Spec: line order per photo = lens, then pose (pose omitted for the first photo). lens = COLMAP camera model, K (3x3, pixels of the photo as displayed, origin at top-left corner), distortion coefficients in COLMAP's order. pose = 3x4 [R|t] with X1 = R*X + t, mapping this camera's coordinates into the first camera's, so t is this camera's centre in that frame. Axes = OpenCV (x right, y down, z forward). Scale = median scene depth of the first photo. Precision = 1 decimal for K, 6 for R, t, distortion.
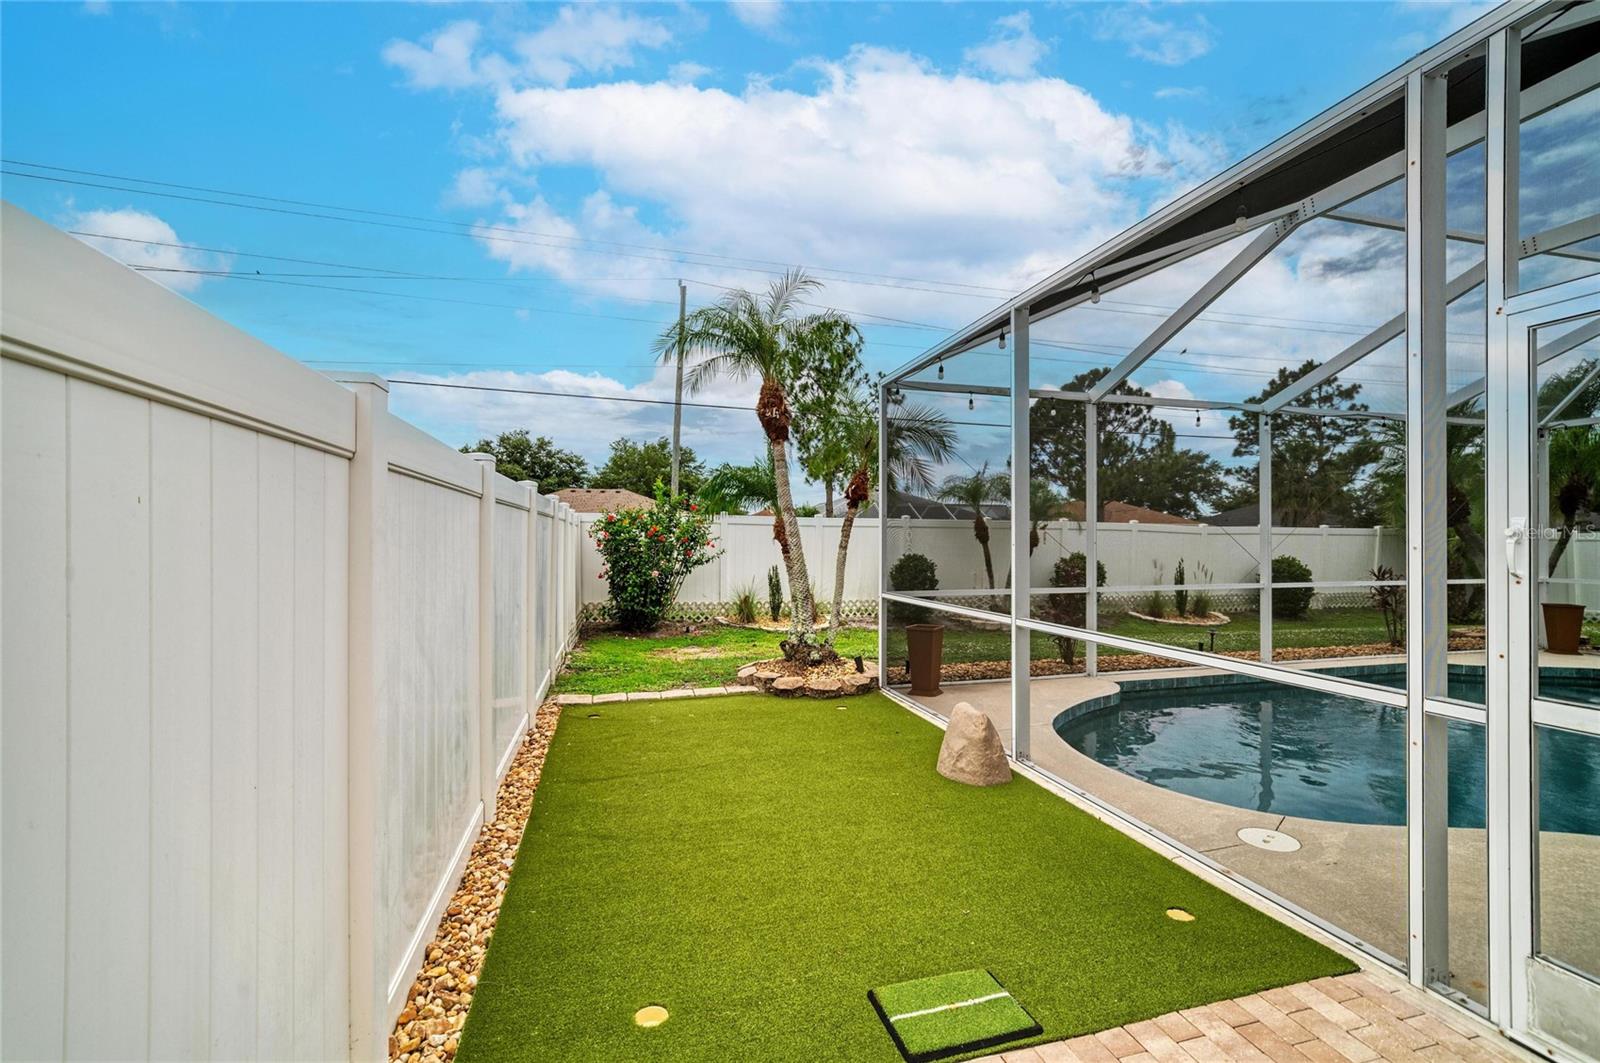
lens RADIAL K [[688.8, 0, 805.6], [0, 688.8, 536.8], [0, 0, 1]] dist [-0.001520, 0.000225]
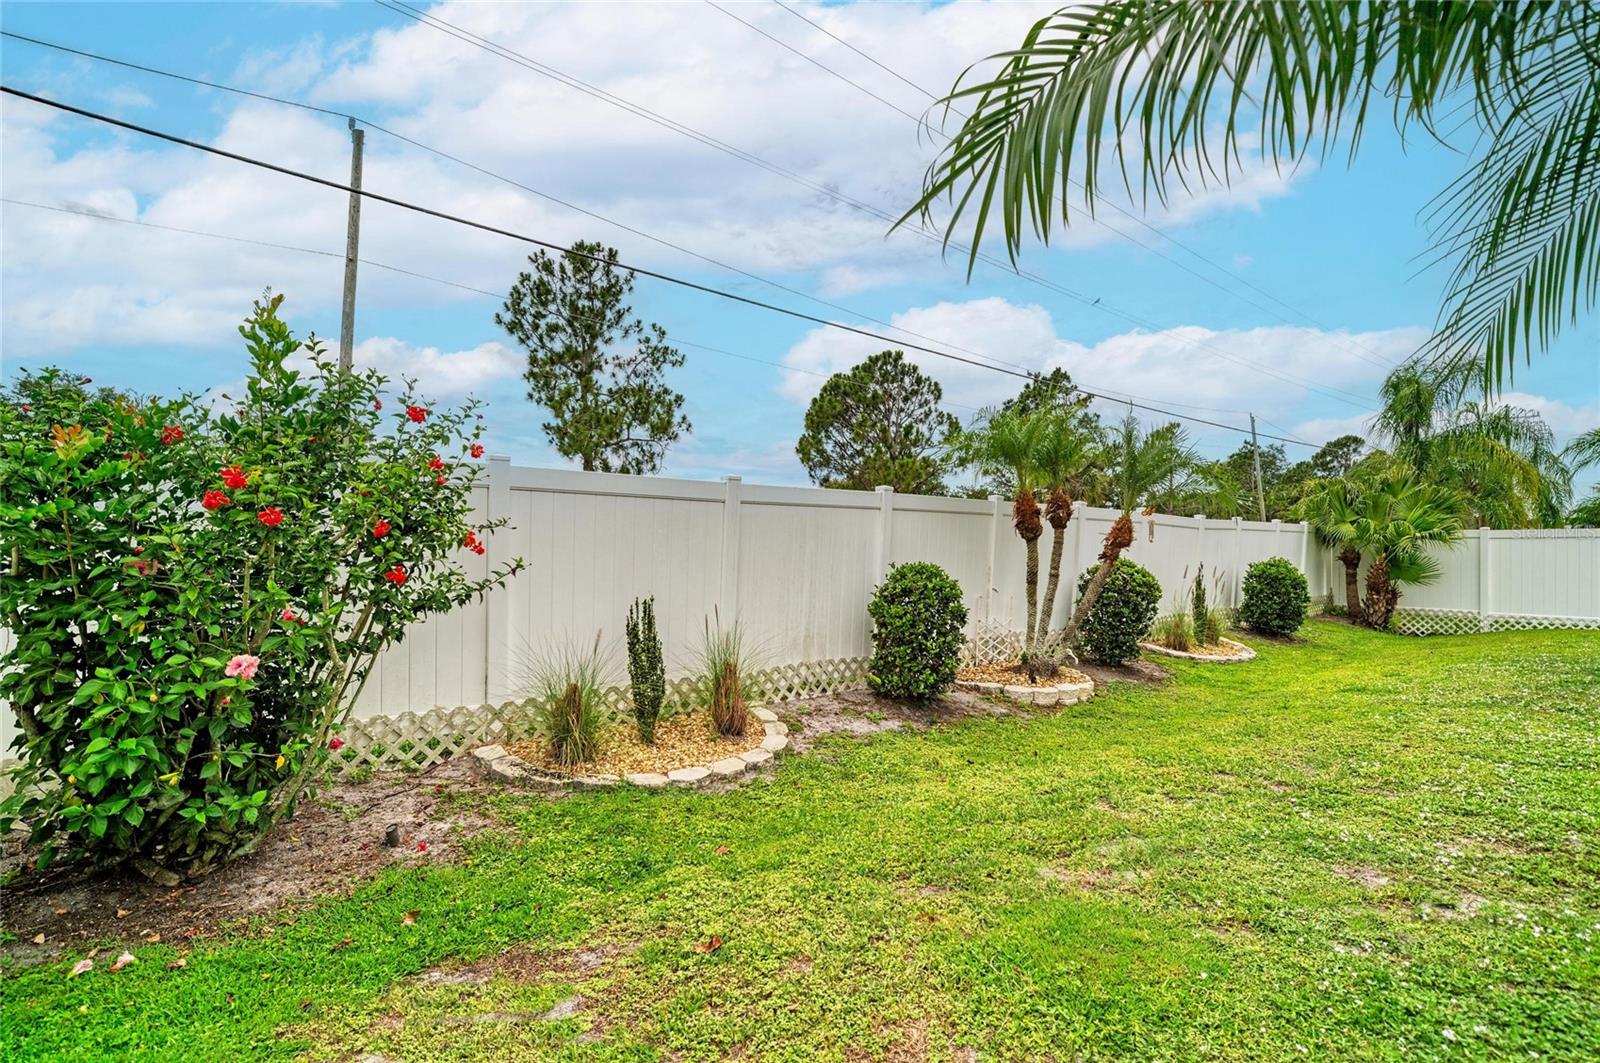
lens RADIAL K [[688.8, 0, 803.1], [0, 688.8, 537.5], [0, 0, 1]] dist [-0.001520, 0.000225]
pose [[0.919919, 0.000808, 0.392108, -0.123992], [-0.000977, 0.999999, 0.000233, 0.007899], [-0.392108, -0.000598, 0.919919, 0.657581]]
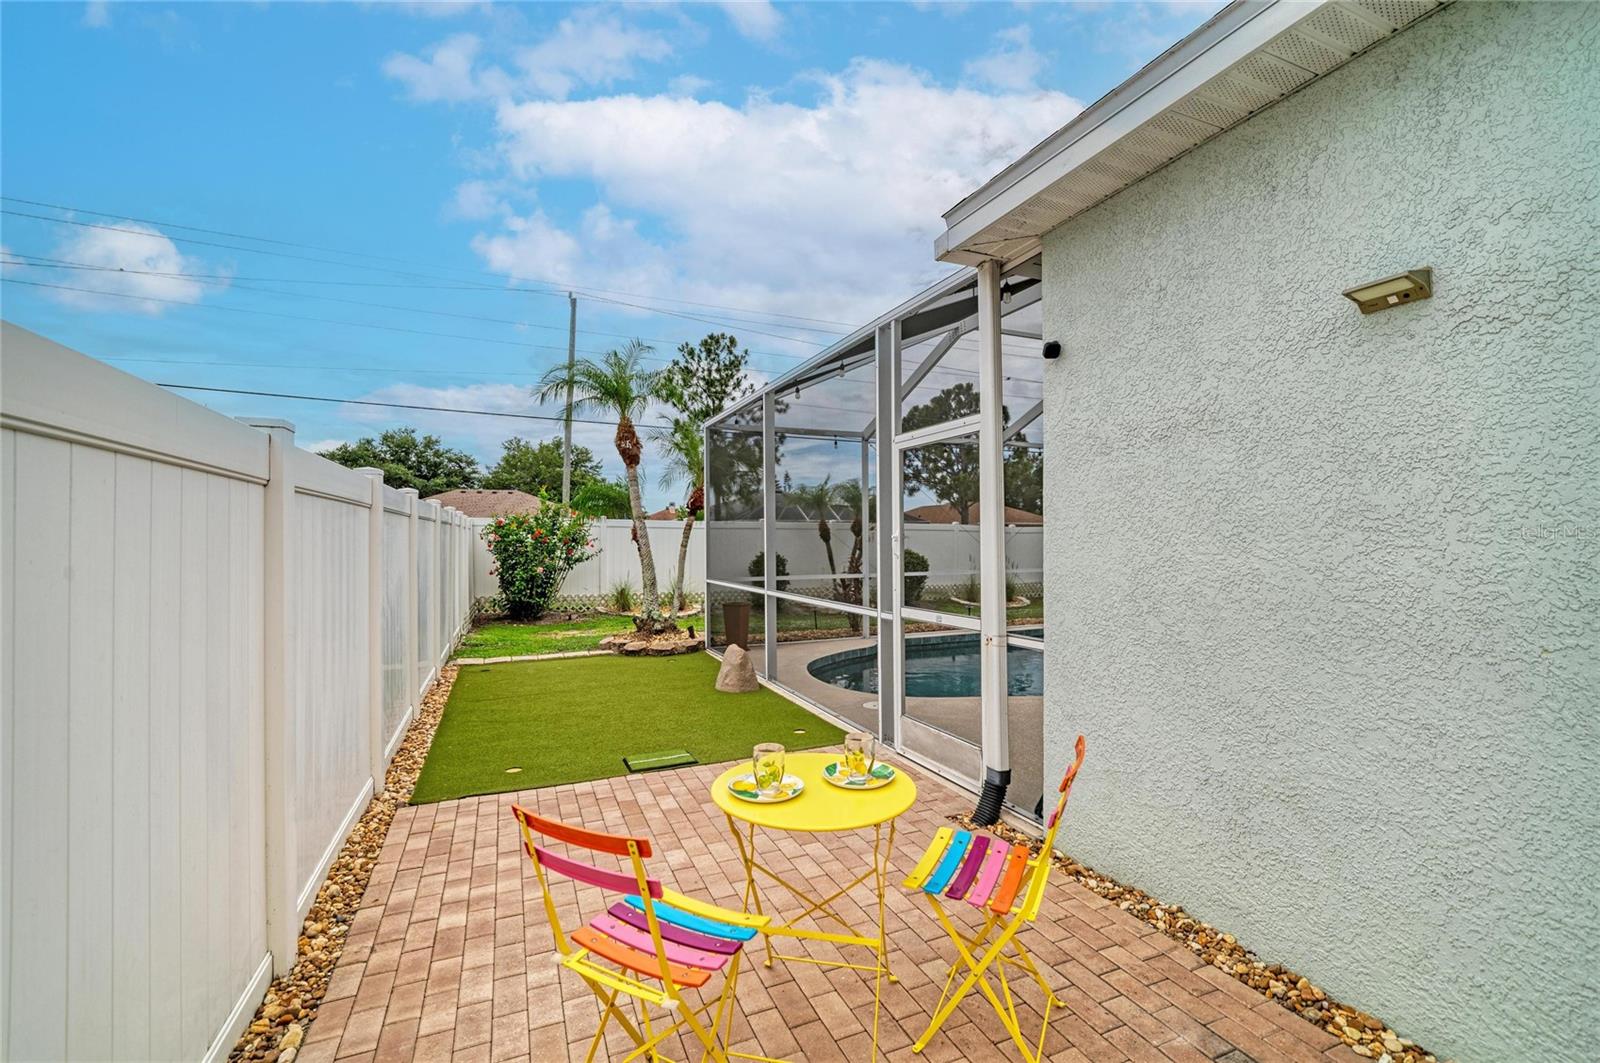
lens RADIAL K [[688.8, 0, 803.4], [0, 688.8, 538.0], [0, 0, 1]] dist [-0.001520, 0.000225]
pose [[0.991013, -0.006054, 0.133628, 0.065627], [0.005656, 0.999978, 0.003356, -0.001847], [-0.133646, -0.002570, 0.991026, -0.209143]]
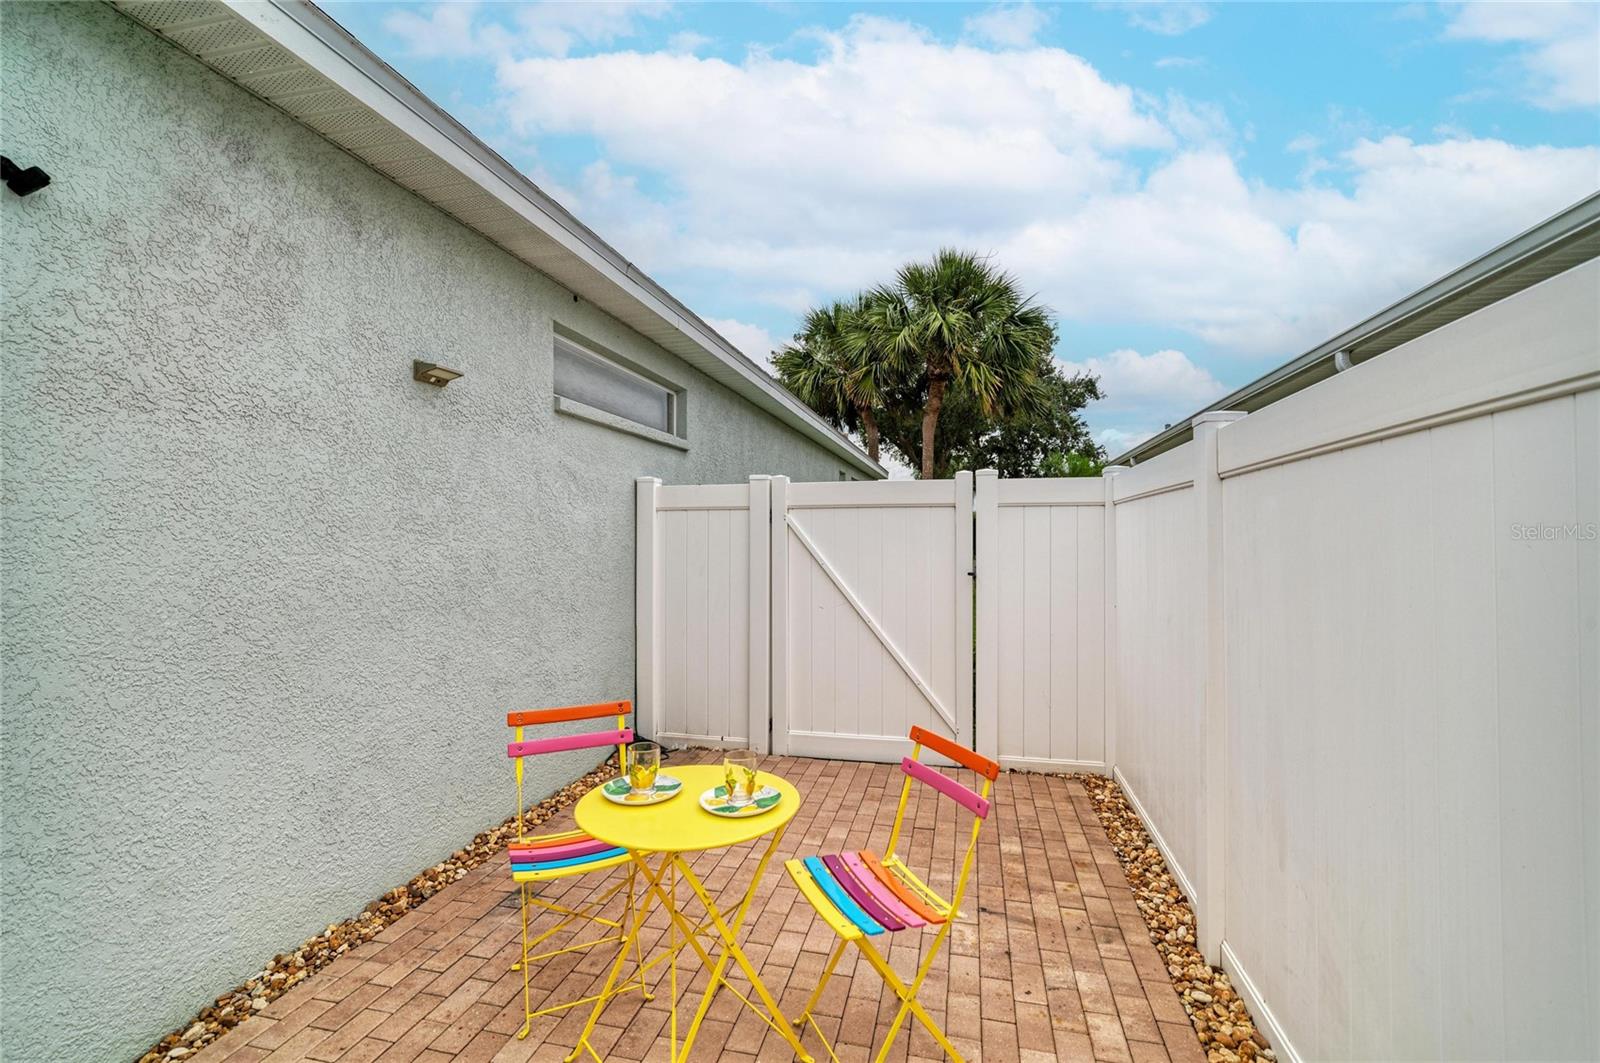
lens RADIAL K [[688.8, 0, 811.1], [0, 688.8, 532.7], [0, 0, 1]] dist [-0.001520, 0.000225]
pose [[-0.876317, 0.004645, 0.481713, -0.329428], [-0.000785, 0.999938, -0.011071, 0.009082], [-0.481735, -0.010080, -0.876259, 1.318563]]
